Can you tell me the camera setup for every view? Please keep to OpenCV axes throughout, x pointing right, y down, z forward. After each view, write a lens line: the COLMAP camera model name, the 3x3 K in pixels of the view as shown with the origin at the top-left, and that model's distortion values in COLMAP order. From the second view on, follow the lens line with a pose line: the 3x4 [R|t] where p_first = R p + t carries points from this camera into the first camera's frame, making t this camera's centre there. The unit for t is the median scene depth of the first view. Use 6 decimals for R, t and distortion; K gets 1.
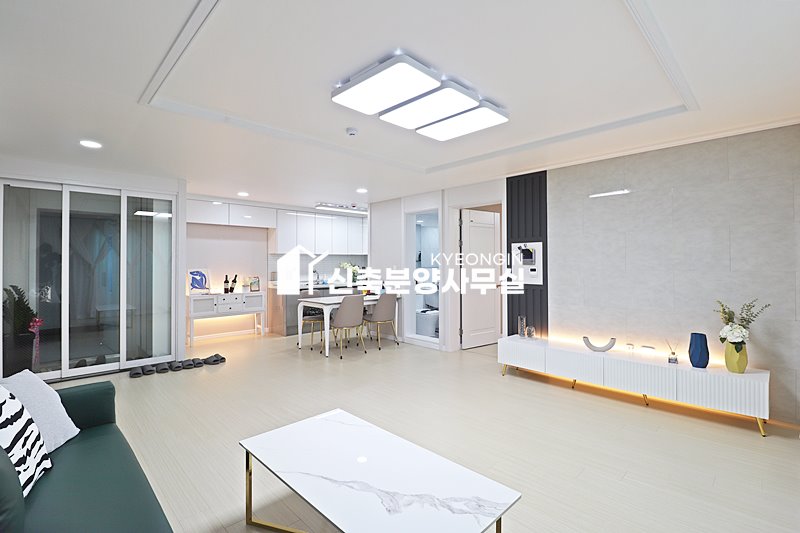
lens RADIAL K [[367.5, 0, 408.0], [0, 367.5, 259.9], [0, 0, 1]] dist [-0.015002, -0.001602]
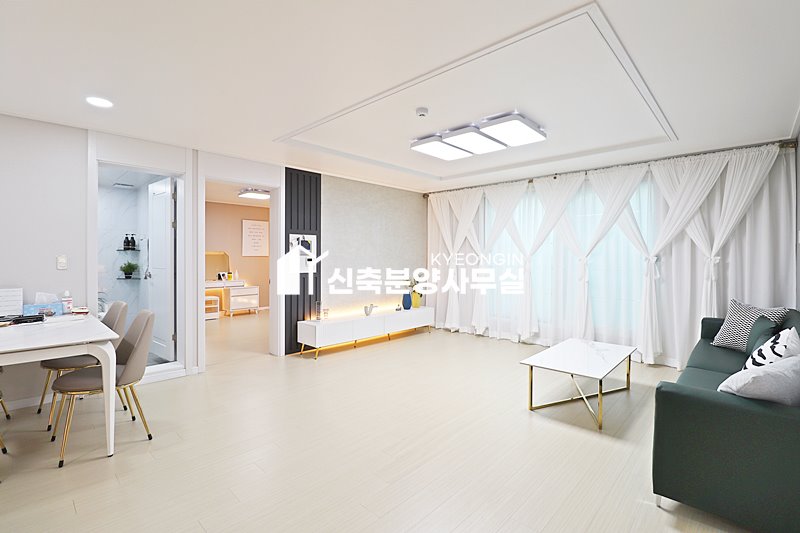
lens RADIAL K [[367.5, 0, 399.8], [0, 367.5, 263.0], [0, 0, 1]] dist [-0.015002, -0.001602]
pose [[-0.032534, -0.013469, 0.999380, -0.772871], [-0.009161, 0.999871, 0.013177, 0.019862], [-0.999429, -0.008727, -0.032654, 0.762435]]
